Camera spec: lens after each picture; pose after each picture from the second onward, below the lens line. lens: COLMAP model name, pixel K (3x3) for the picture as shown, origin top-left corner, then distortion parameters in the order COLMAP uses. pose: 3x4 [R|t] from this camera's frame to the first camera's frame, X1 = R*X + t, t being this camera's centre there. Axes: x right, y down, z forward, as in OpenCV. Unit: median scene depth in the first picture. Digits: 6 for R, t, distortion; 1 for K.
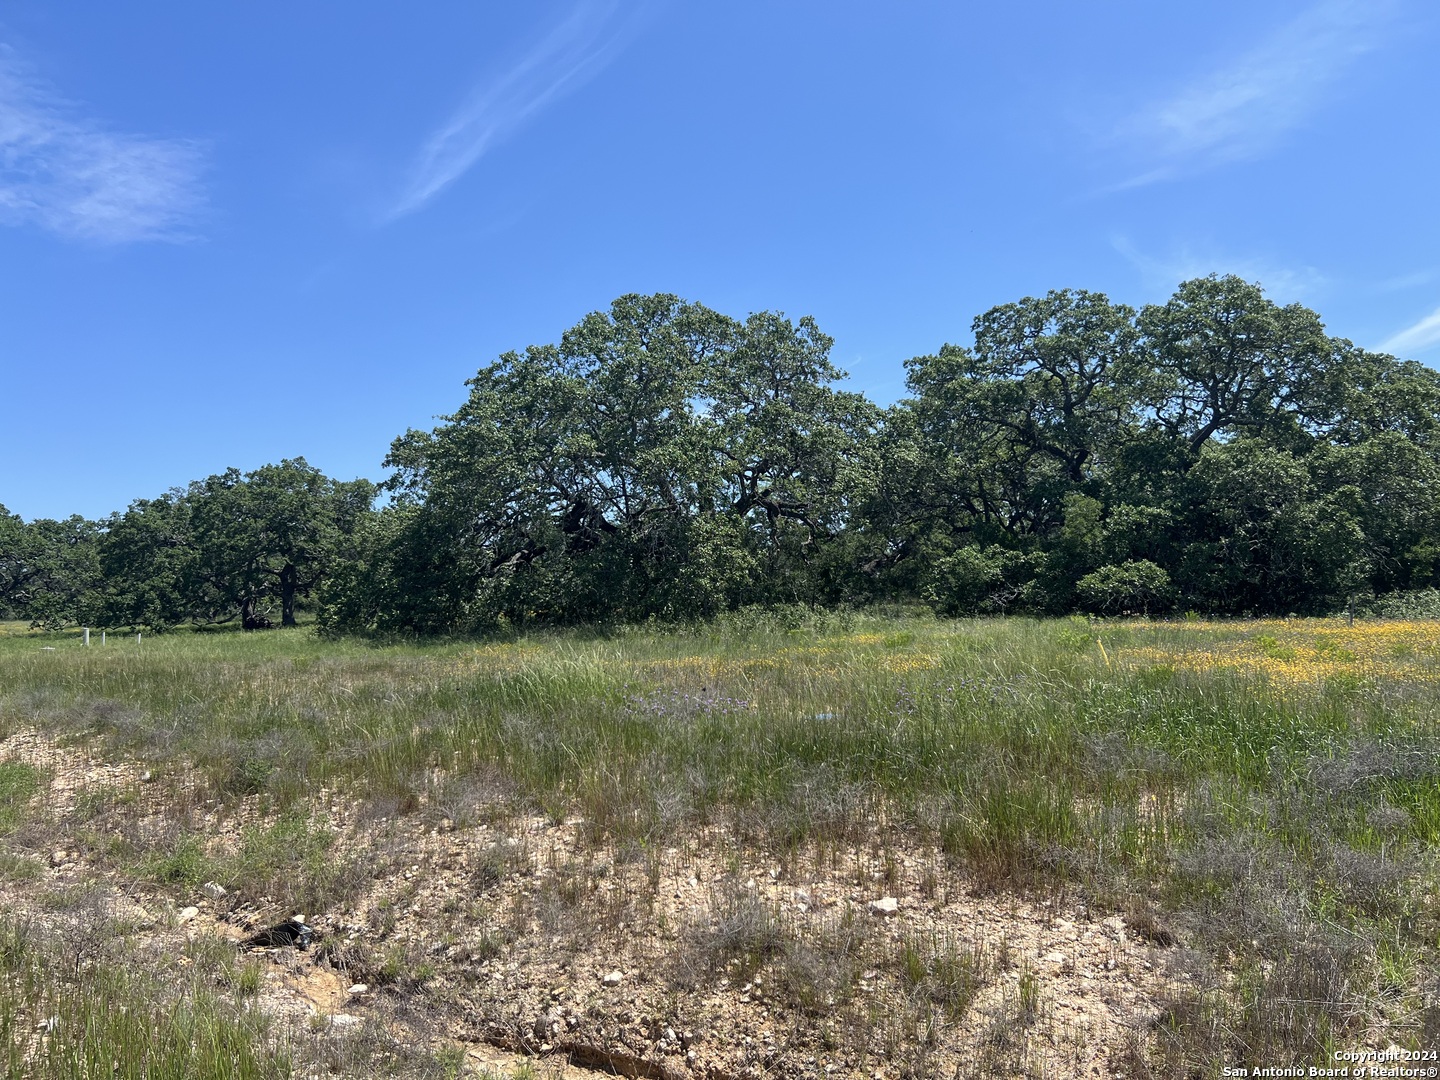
lens RADIAL K [[1102.7, 0, 723.9], [0, 1102.7, 540.8], [0, 0, 1]] dist [0.073680, -0.065529]
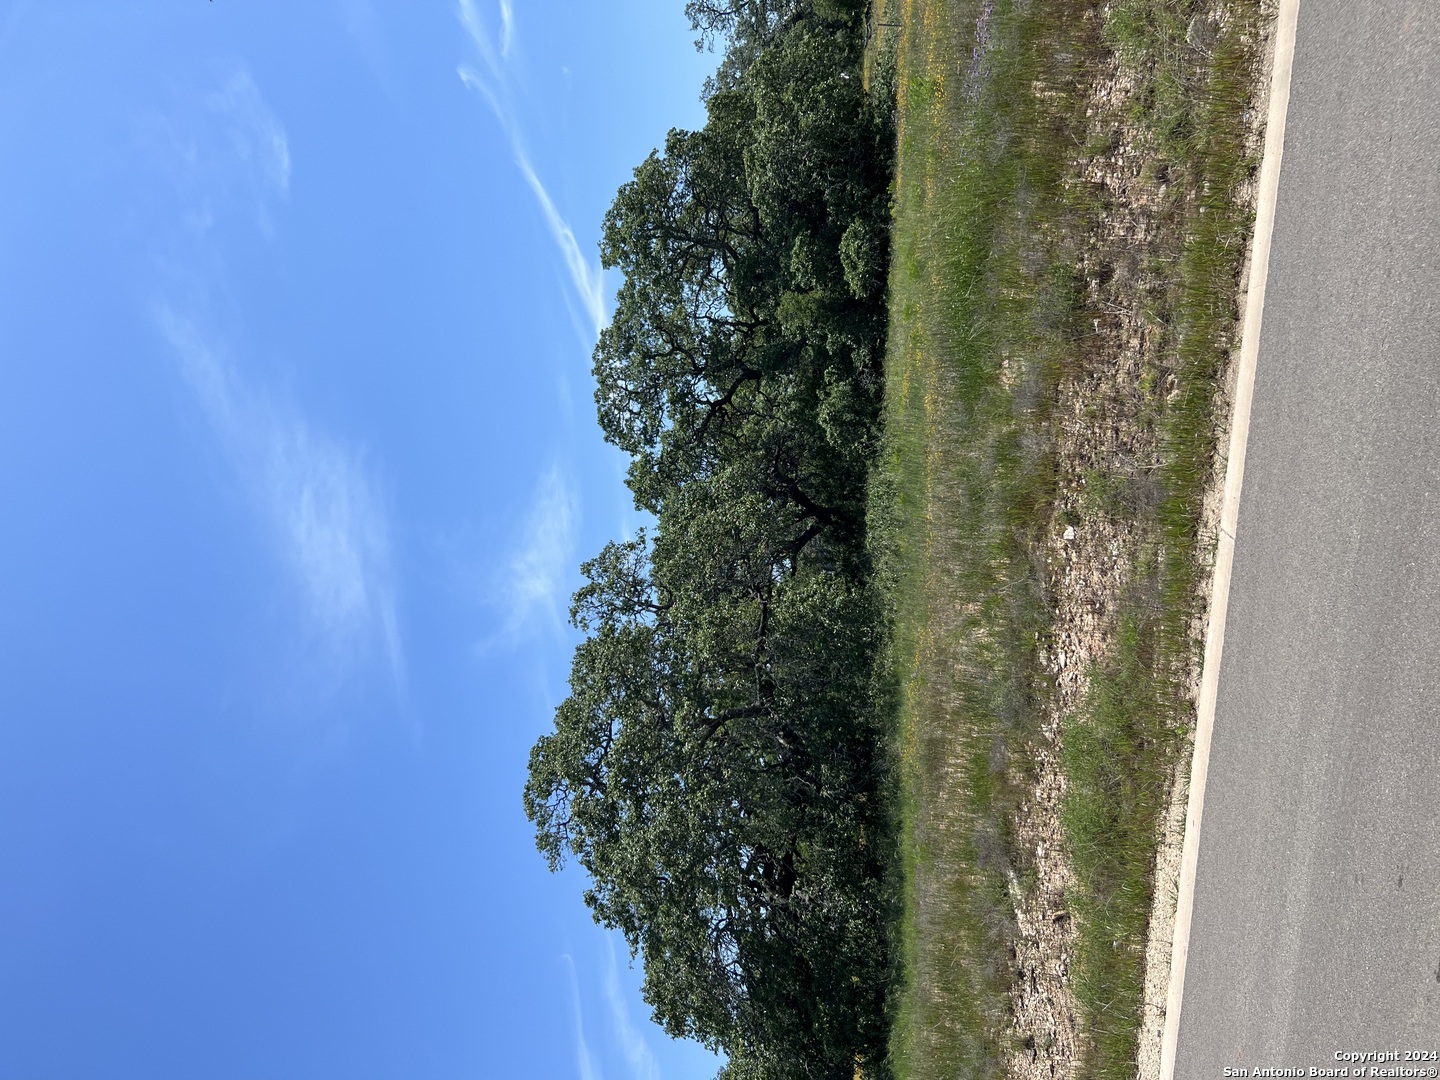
lens RADIAL K [[1102.7, 0, 719.3], [0, 1102.7, 543.9], [0, 0, 1]] dist [0.073680, -0.065529]
pose [[0.093979, -0.891880, 0.442401, -0.404121], [0.994538, 0.063832, -0.082586, 0.007660], [0.045417, 0.447746, 0.893007, 0.102414]]
